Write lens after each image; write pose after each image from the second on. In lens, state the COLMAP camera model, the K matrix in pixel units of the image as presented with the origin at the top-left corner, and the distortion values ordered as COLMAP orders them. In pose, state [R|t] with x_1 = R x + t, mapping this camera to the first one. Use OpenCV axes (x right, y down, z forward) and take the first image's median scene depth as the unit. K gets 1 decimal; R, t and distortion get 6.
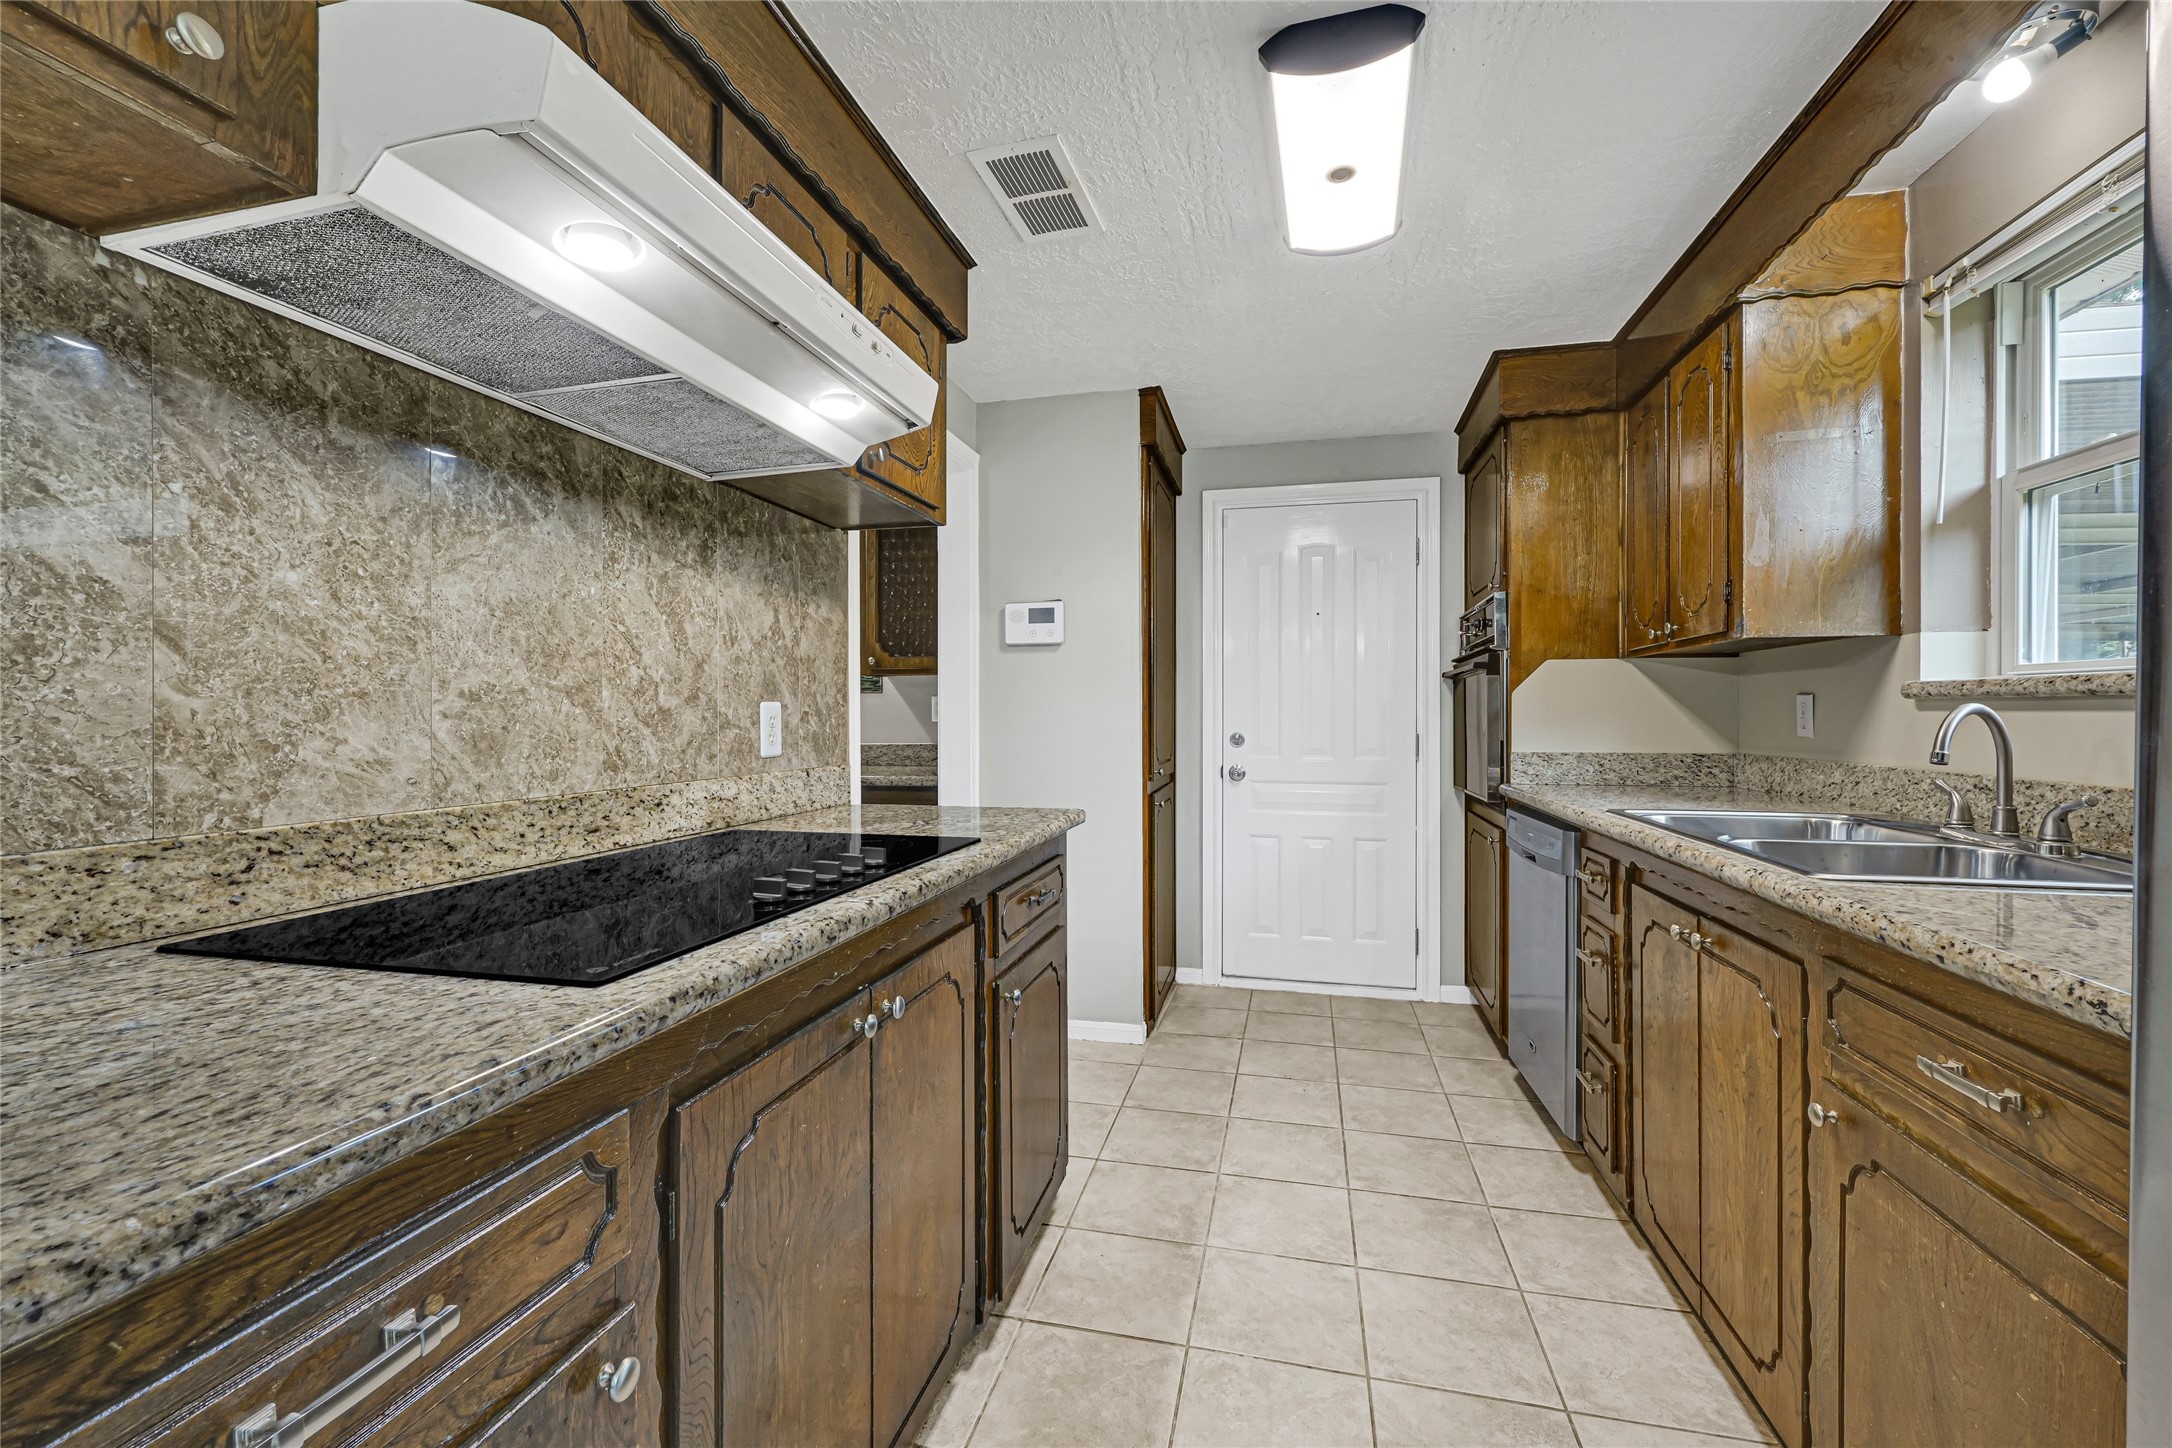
lens RADIAL K [[890.2, 0, 1081.0], [0, 890.2, 706.0], [0, 0, 1]] dist [-0.004651, 0.001001]
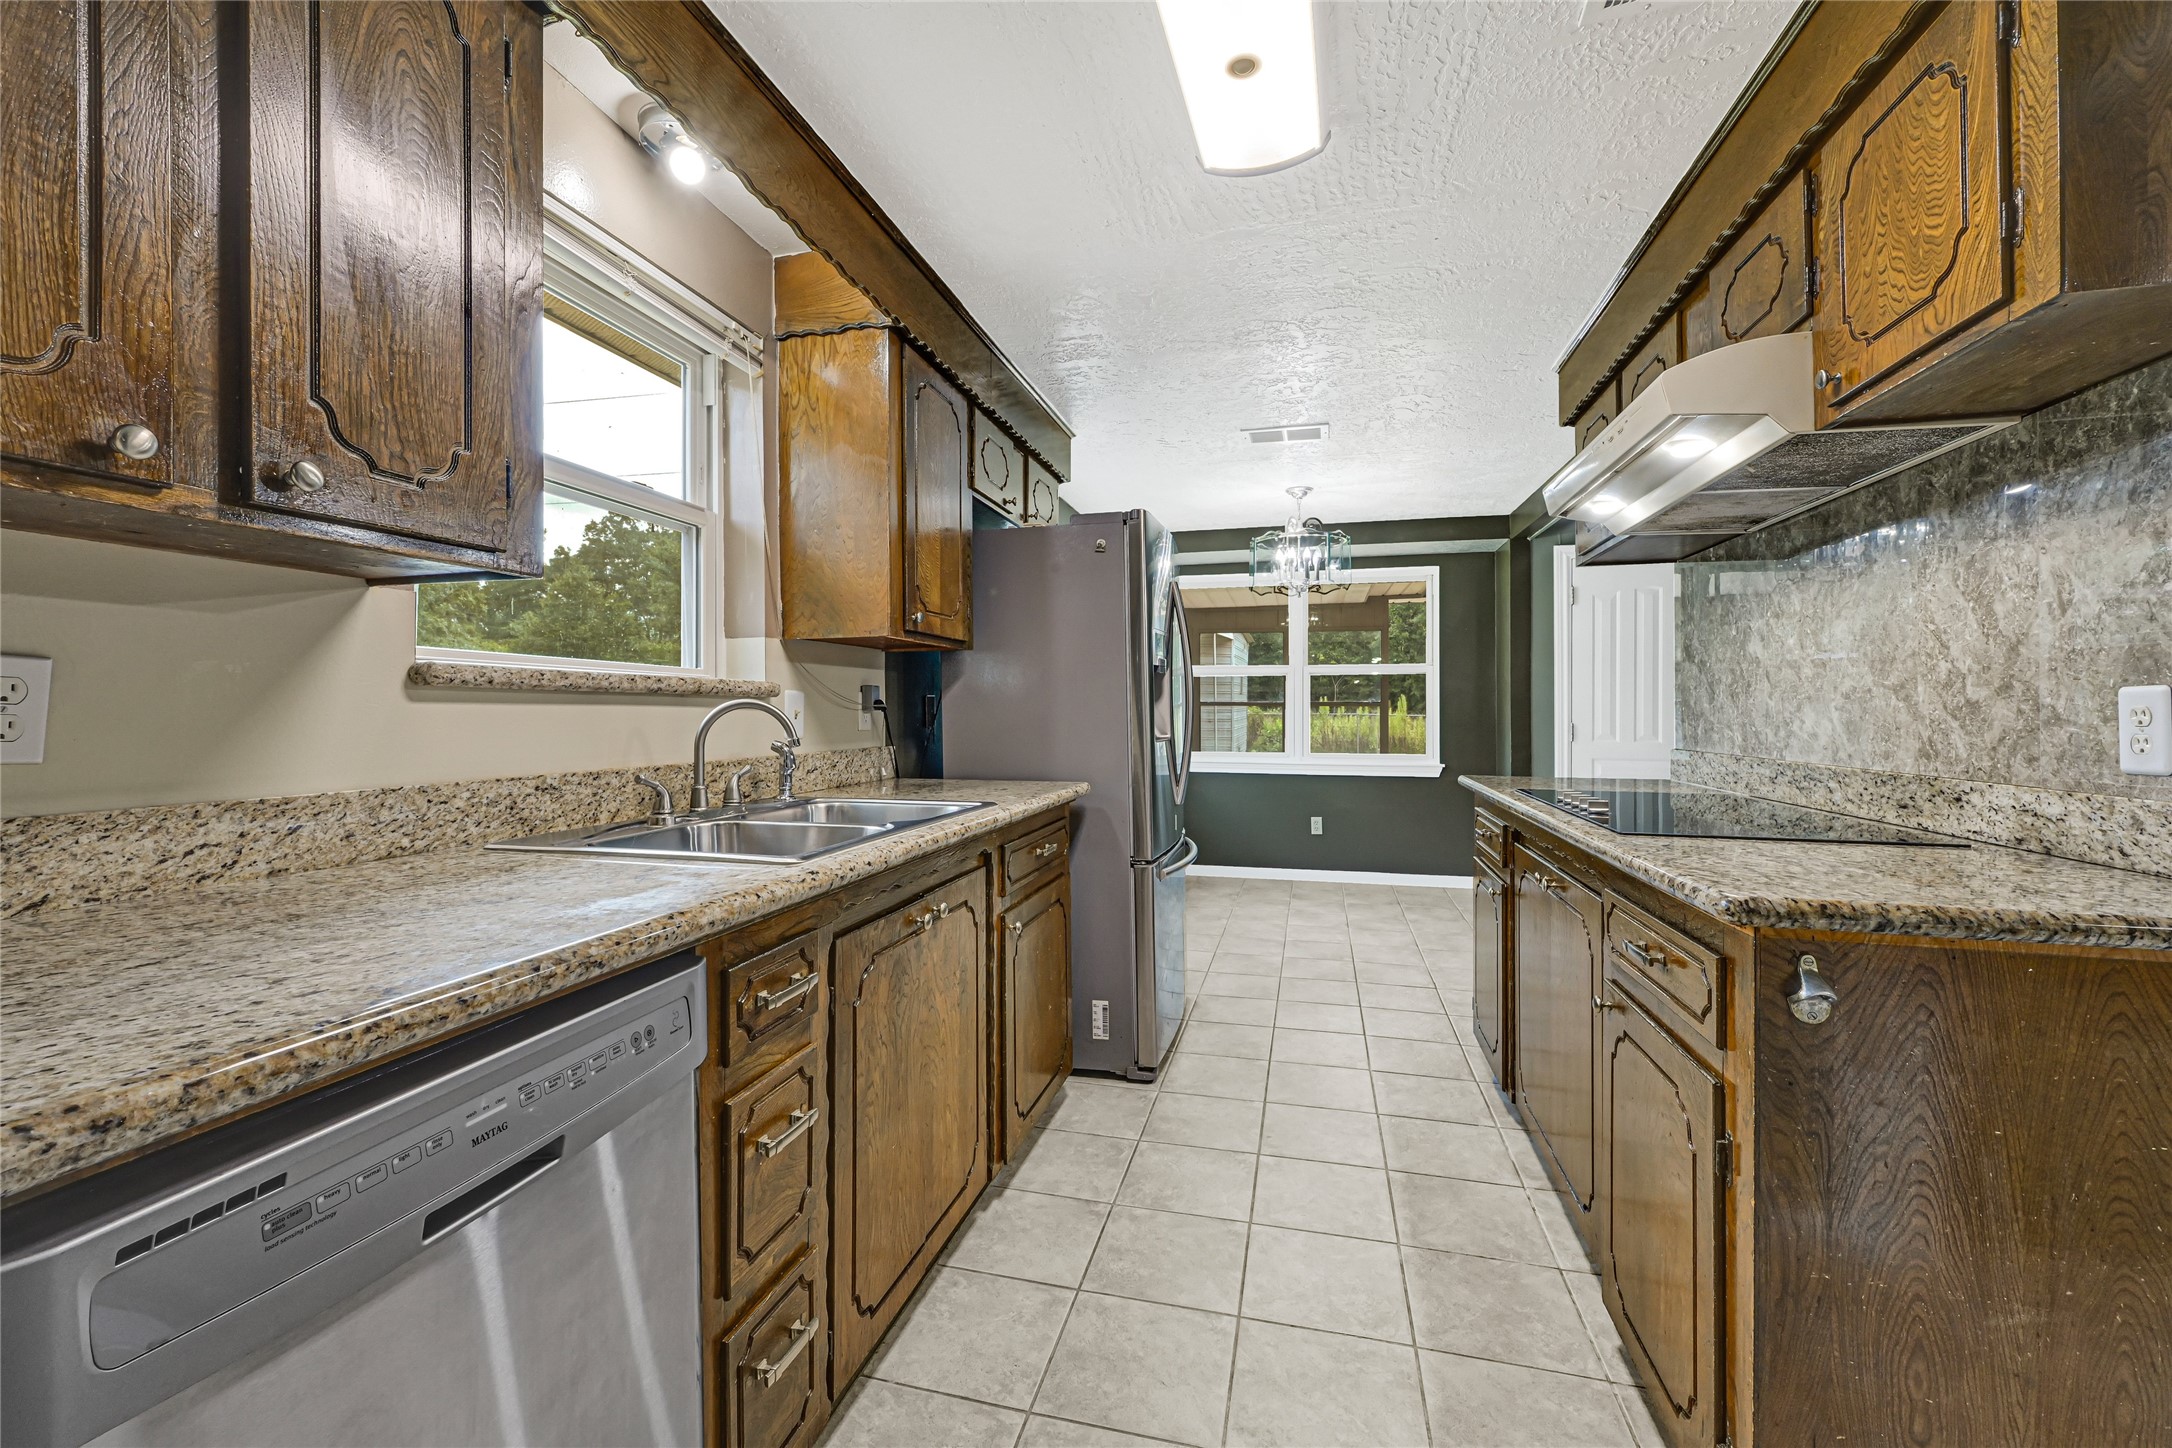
lens RADIAL K [[890.2, 0, 1084.2], [0, 890.2, 701.7], [0, 0, 1]] dist [-0.004651, 0.001001]
pose [[-0.999934, 0.000717, 0.011497, 0.463298], [0.000487, 0.999800, -0.020008, 0.022183], [-0.011509, -0.020001, -0.999734, 1.950415]]
